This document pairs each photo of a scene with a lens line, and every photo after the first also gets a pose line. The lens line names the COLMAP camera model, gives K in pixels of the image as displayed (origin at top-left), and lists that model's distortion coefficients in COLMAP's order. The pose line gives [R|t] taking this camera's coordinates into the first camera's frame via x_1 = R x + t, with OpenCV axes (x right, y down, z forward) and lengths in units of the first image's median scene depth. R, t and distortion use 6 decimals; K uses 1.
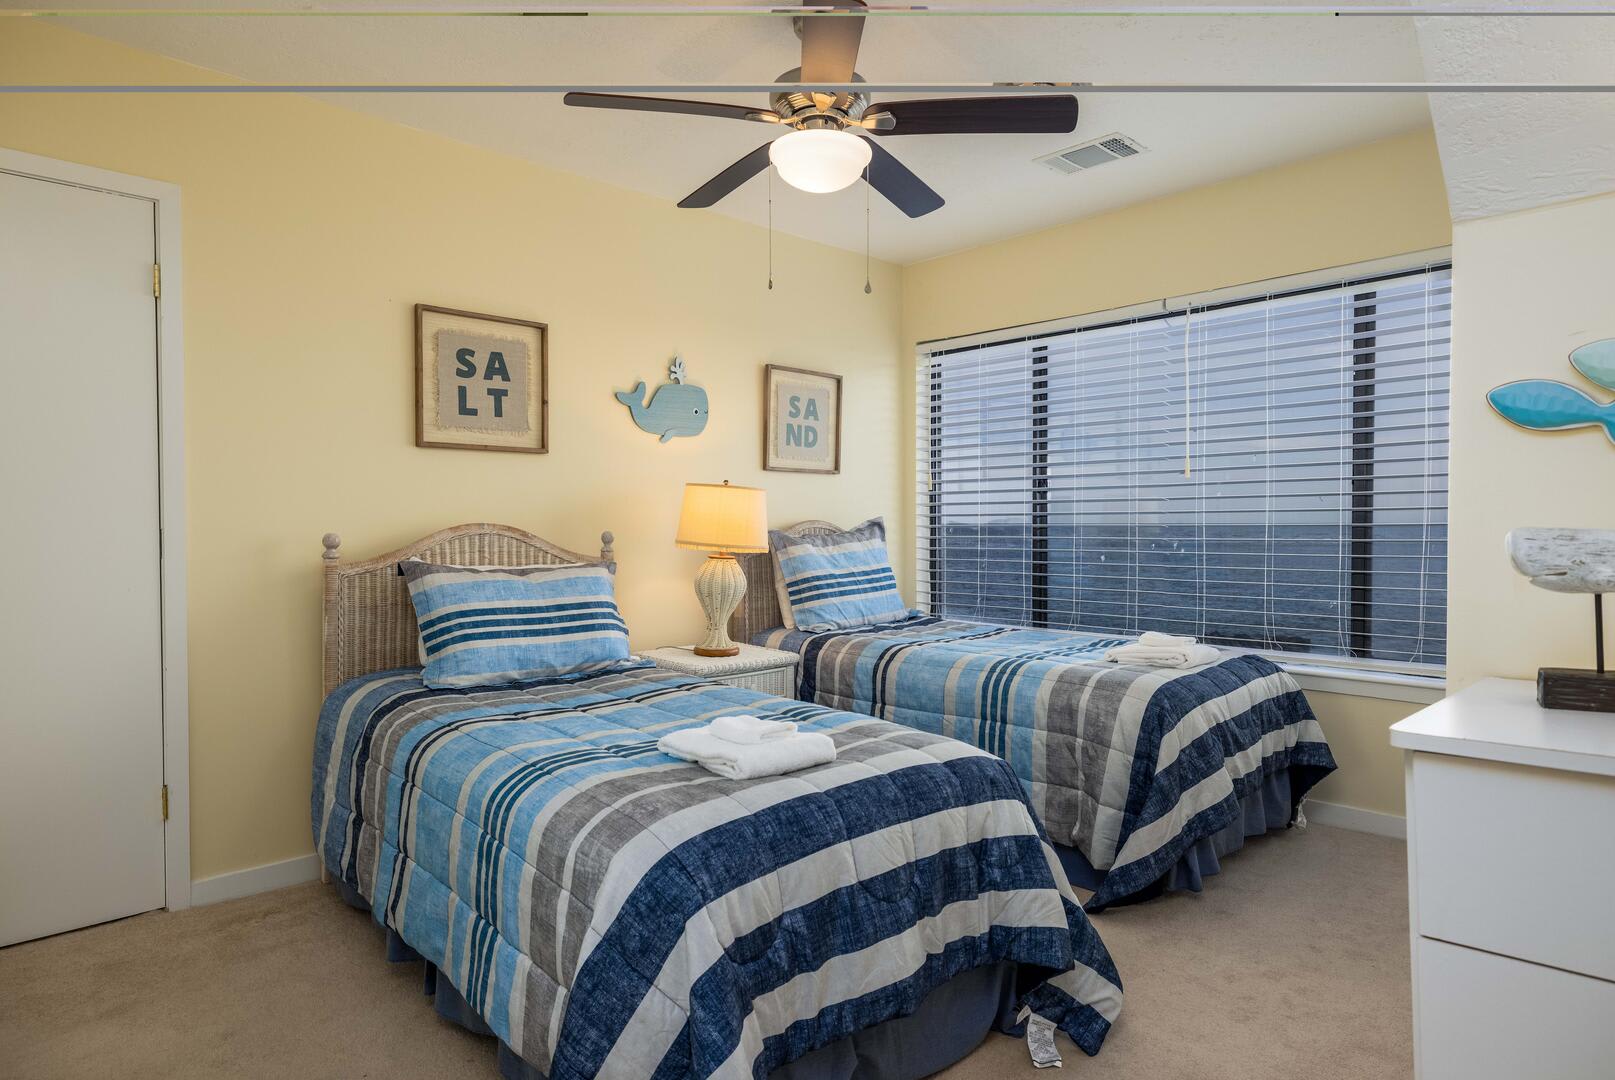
lens RADIAL K [[934.9, 0, 807.5], [0, 934.9, 540.0], [0, 0, 1]] dist [0.001736, 0.000264]
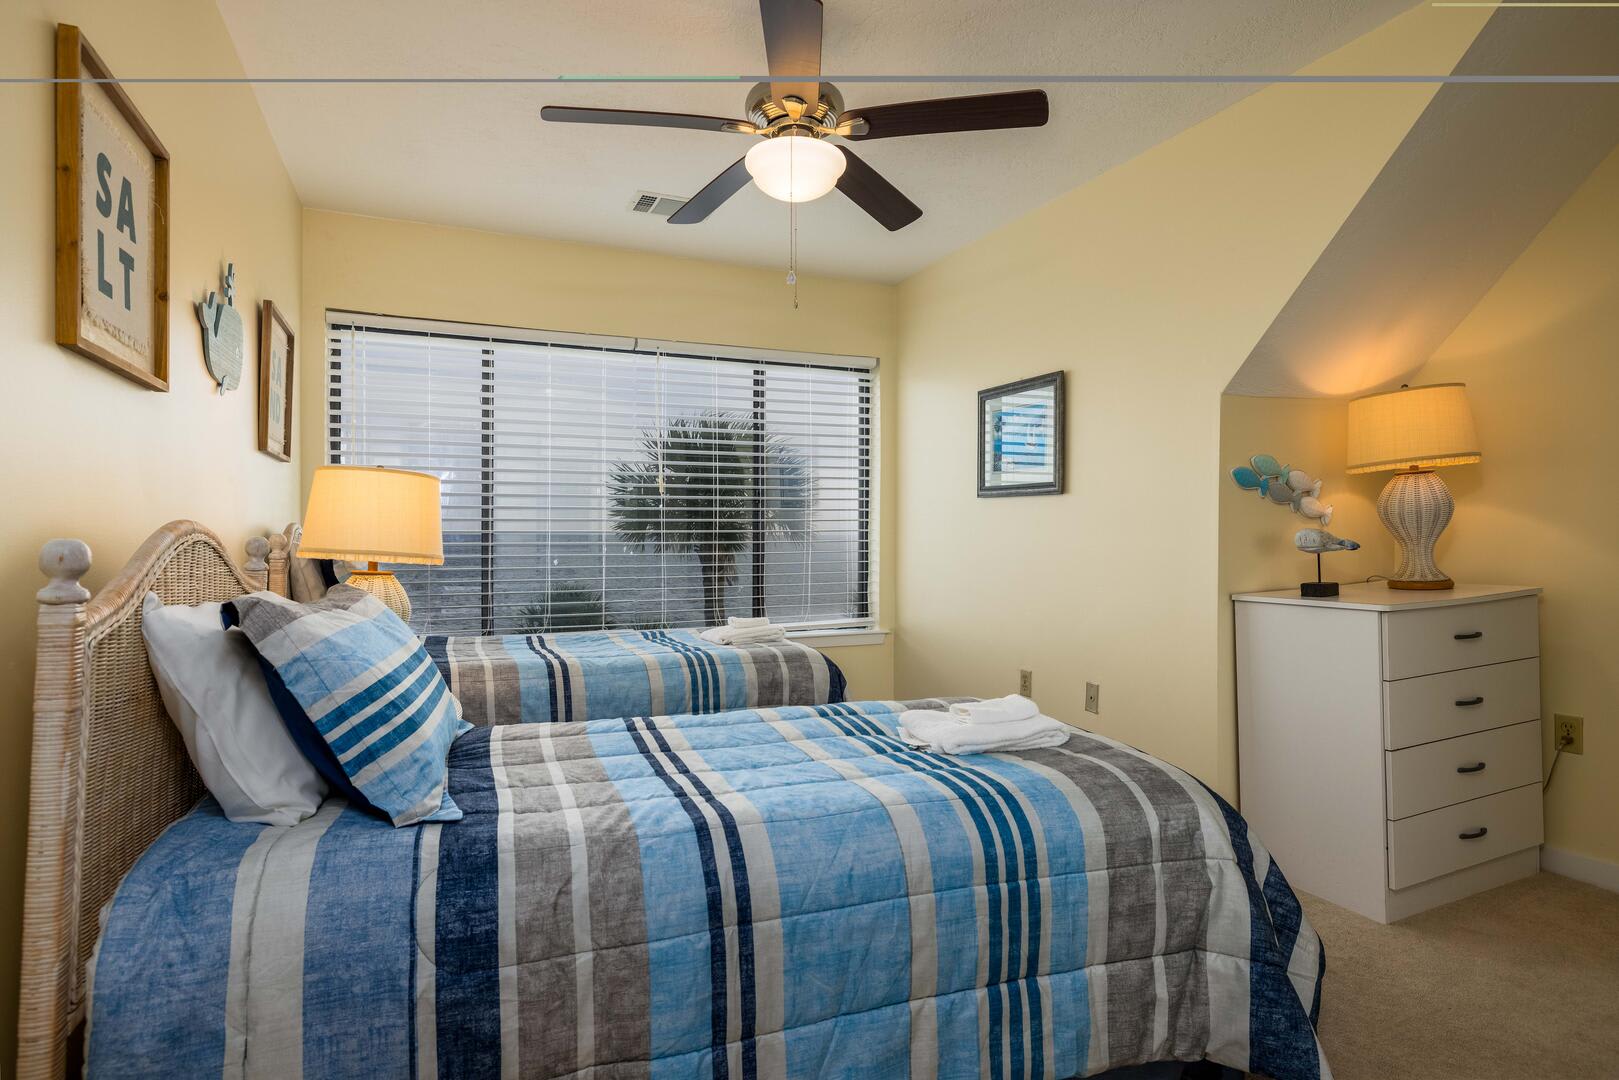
lens RADIAL K [[856.5, 0, 809.5], [0, 856.5, 540.0], [0, 0, 1]] dist [-0.000005, -0.000071]
pose [[0.338480, -0.005530, 0.940957, -0.730609], [0.015607, 0.999878, 0.000262, -0.002577], [-0.940844, 0.014597, 0.338525, 0.571474]]
